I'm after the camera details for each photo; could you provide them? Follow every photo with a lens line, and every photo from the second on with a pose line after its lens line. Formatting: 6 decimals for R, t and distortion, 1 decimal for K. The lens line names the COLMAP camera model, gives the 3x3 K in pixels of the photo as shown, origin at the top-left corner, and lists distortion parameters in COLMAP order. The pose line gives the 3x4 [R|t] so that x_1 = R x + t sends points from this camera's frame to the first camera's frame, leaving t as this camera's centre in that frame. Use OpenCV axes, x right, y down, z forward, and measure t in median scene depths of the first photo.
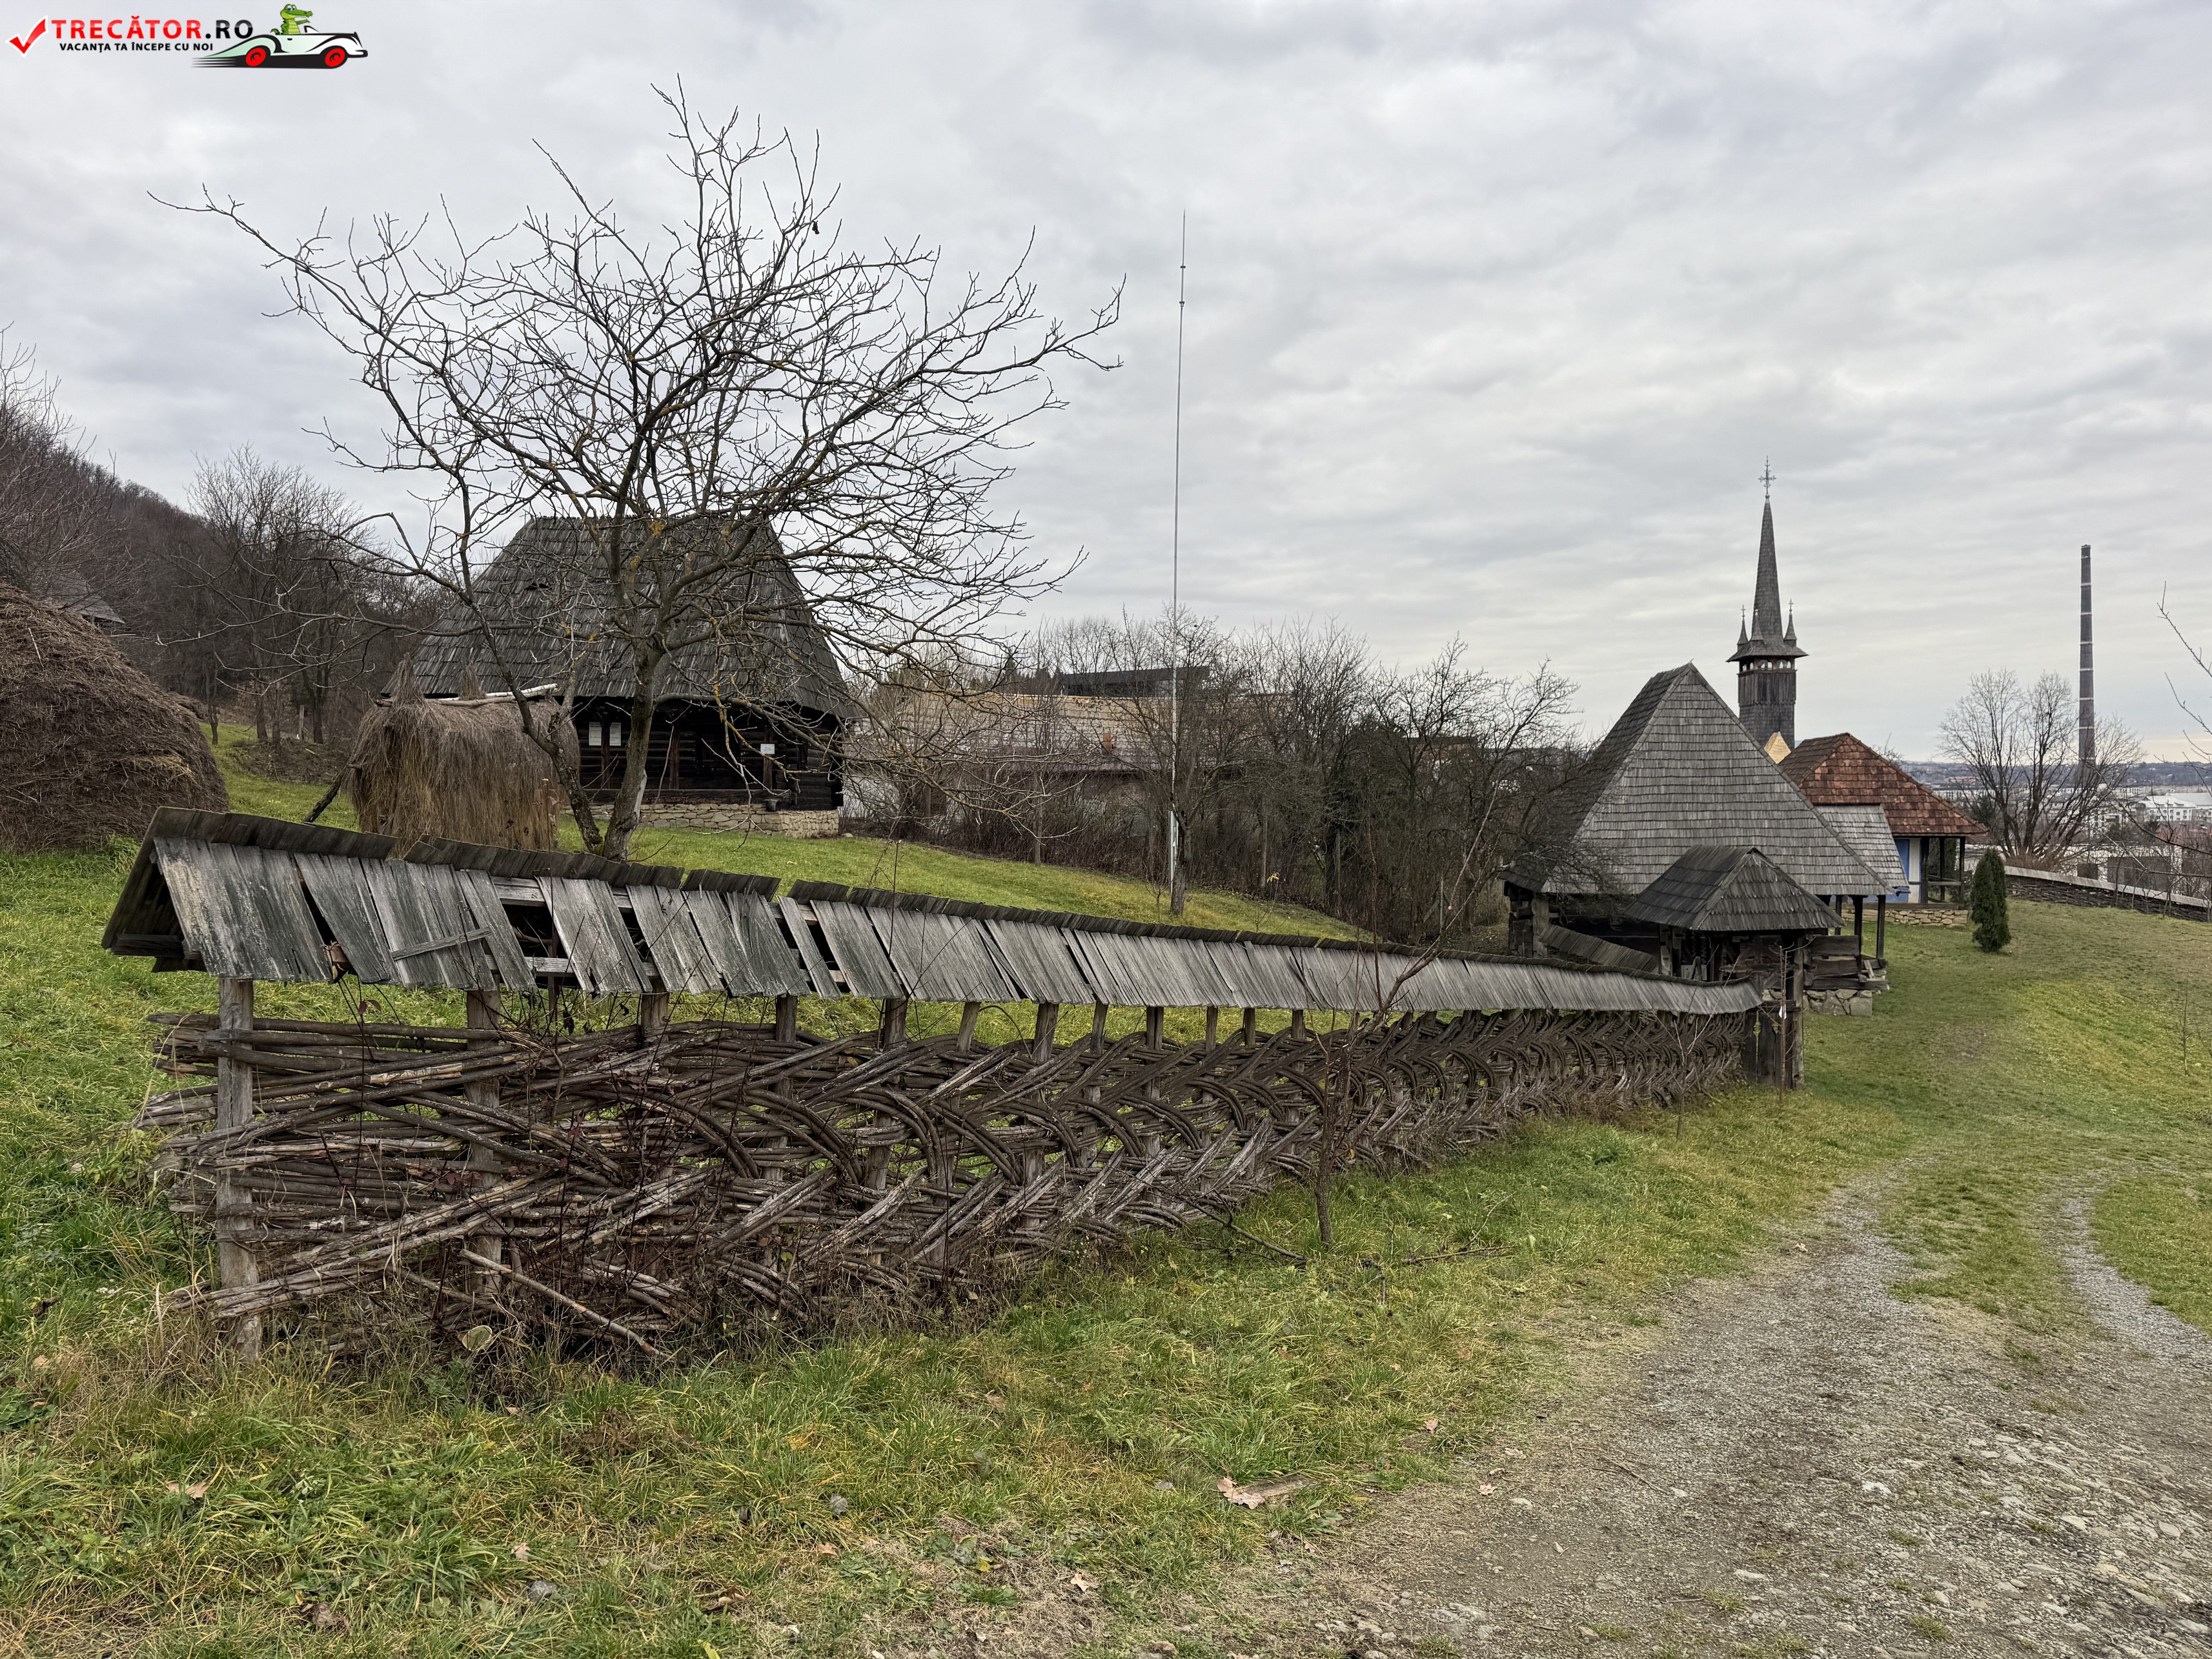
lens RADIAL K [[1534.6, 0, 1107.4], [0, 1534.6, 834.4], [0, 0, 1]] dist [0.143947, -0.233555]
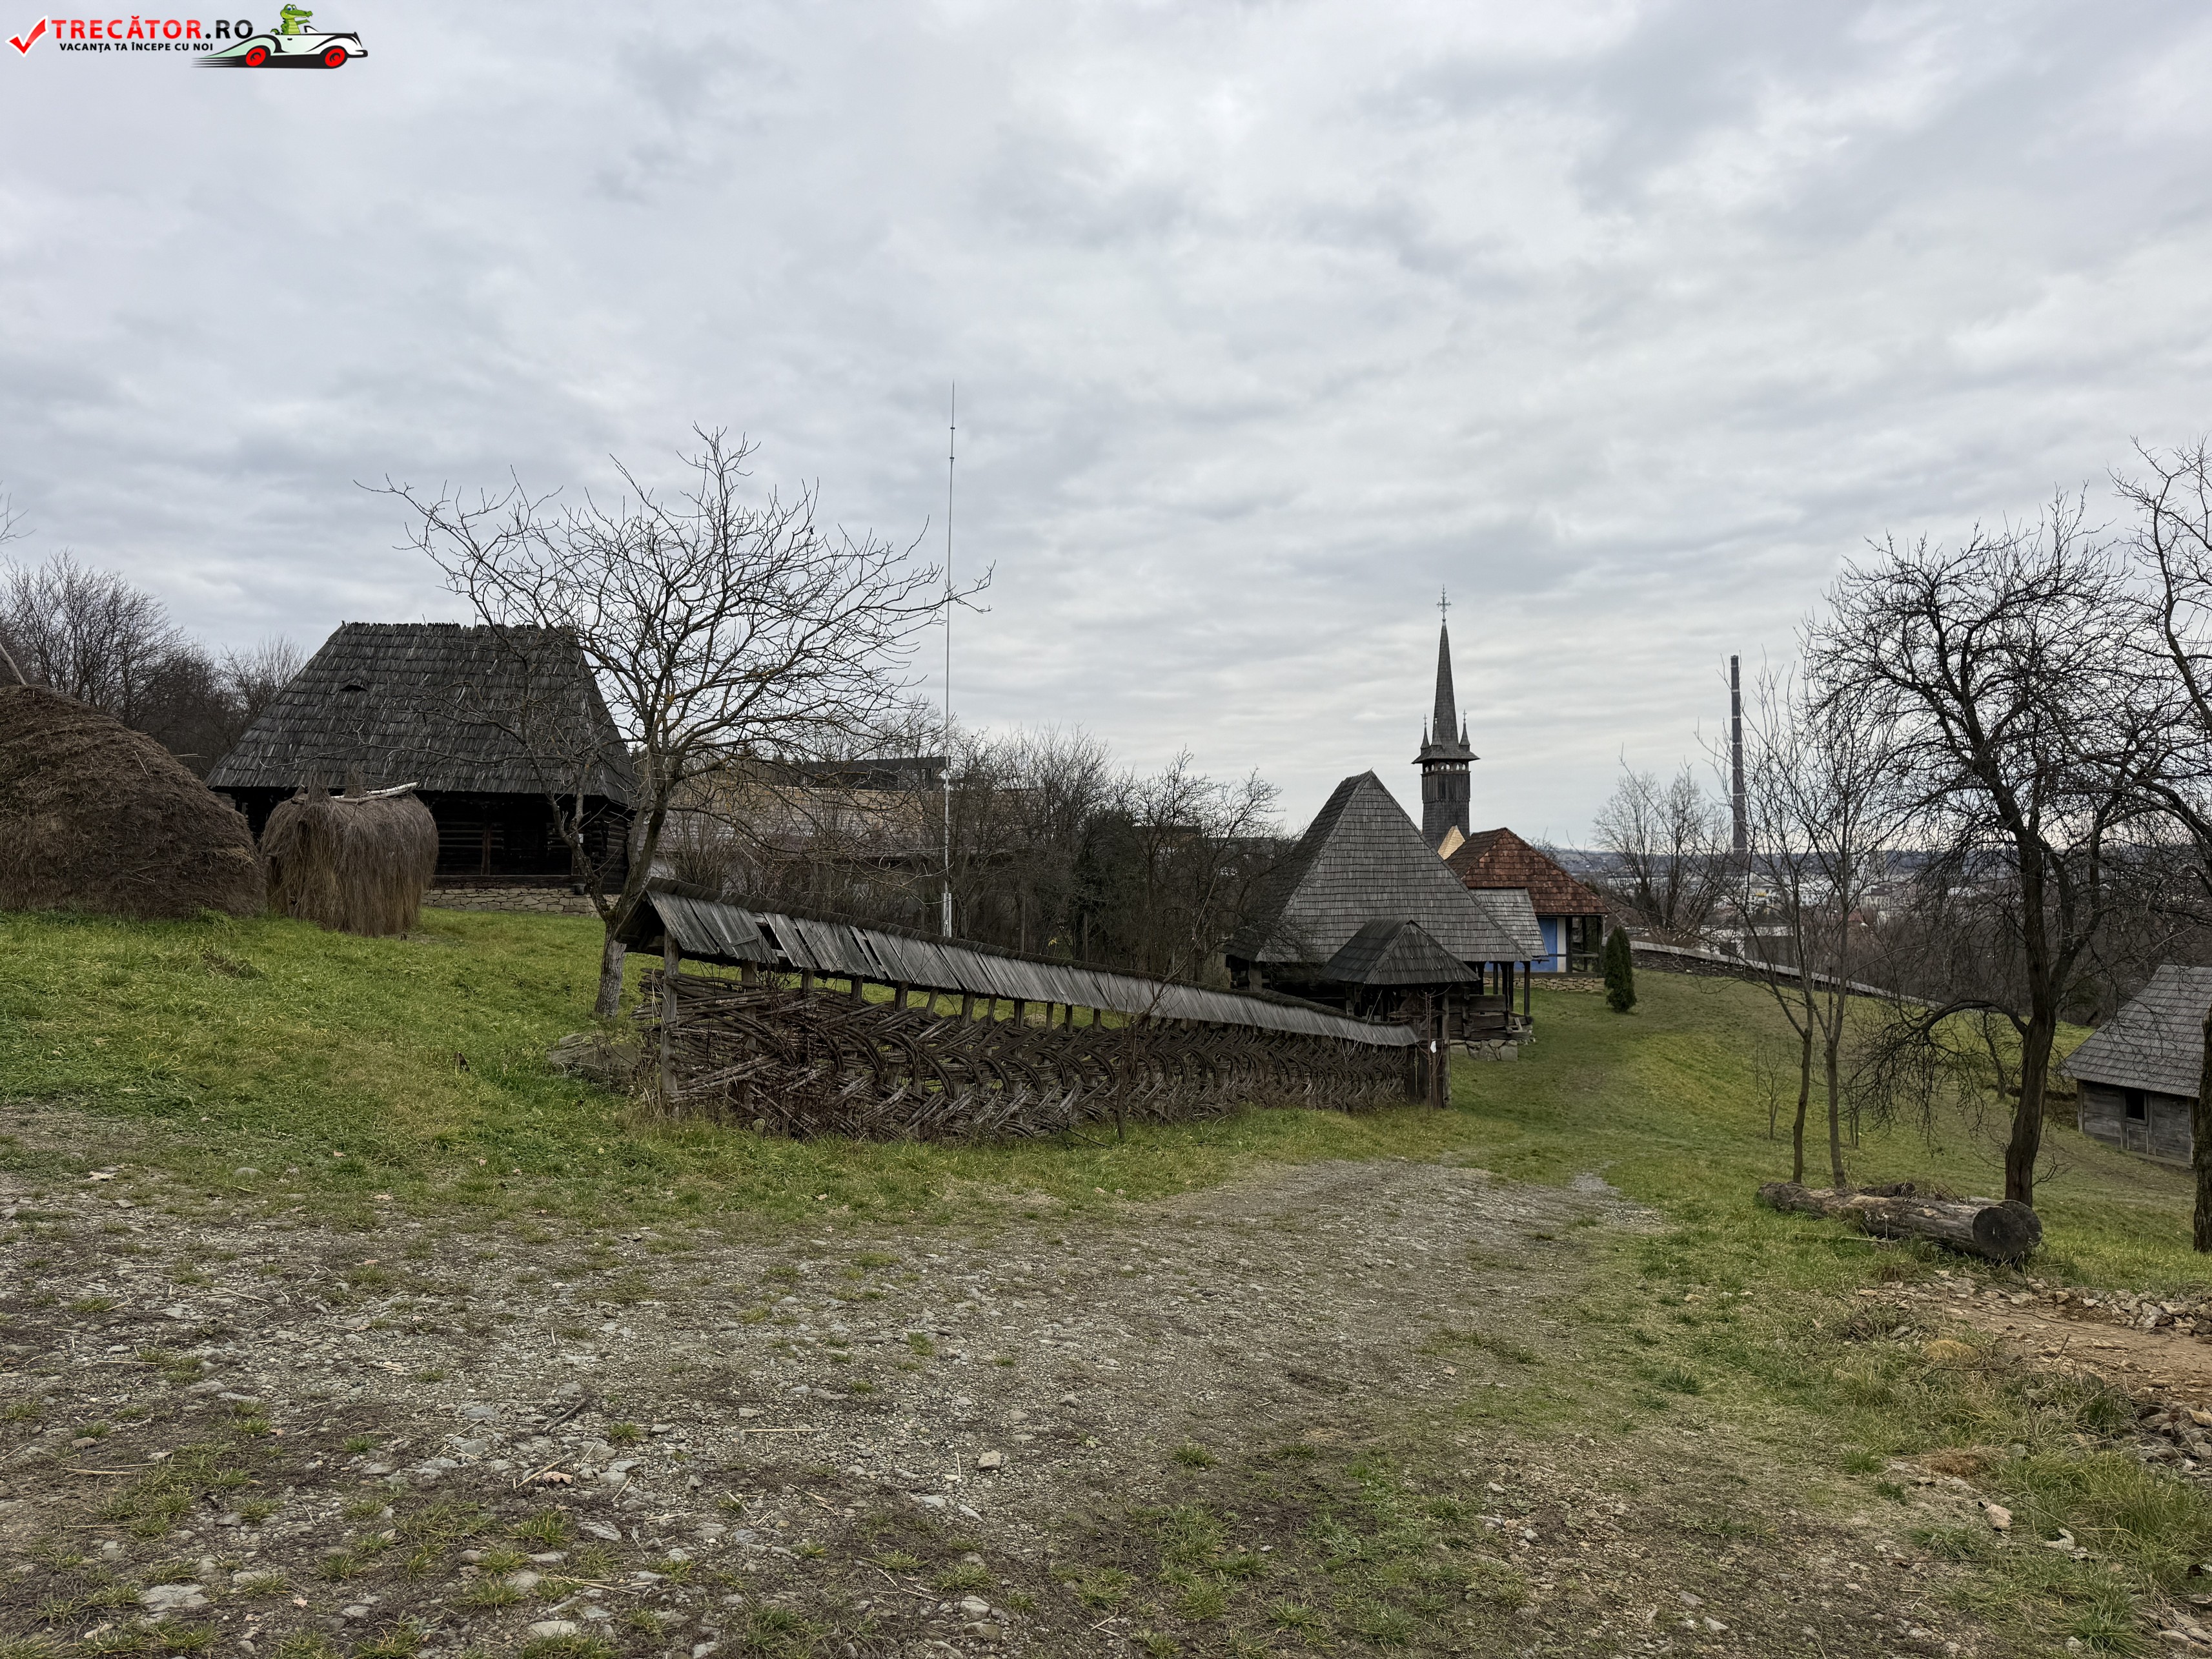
lens RADIAL K [[1534.6, 0, 1107.4], [0, 1534.6, 834.4], [0, 0, 1]] dist [0.143947, -0.233555]
pose [[0.984893, 0.004378, 0.173111, -0.040534], [0.005362, 0.998430, -0.055760, 0.006044], [-0.173083, 0.055846, 0.983323, -0.161942]]
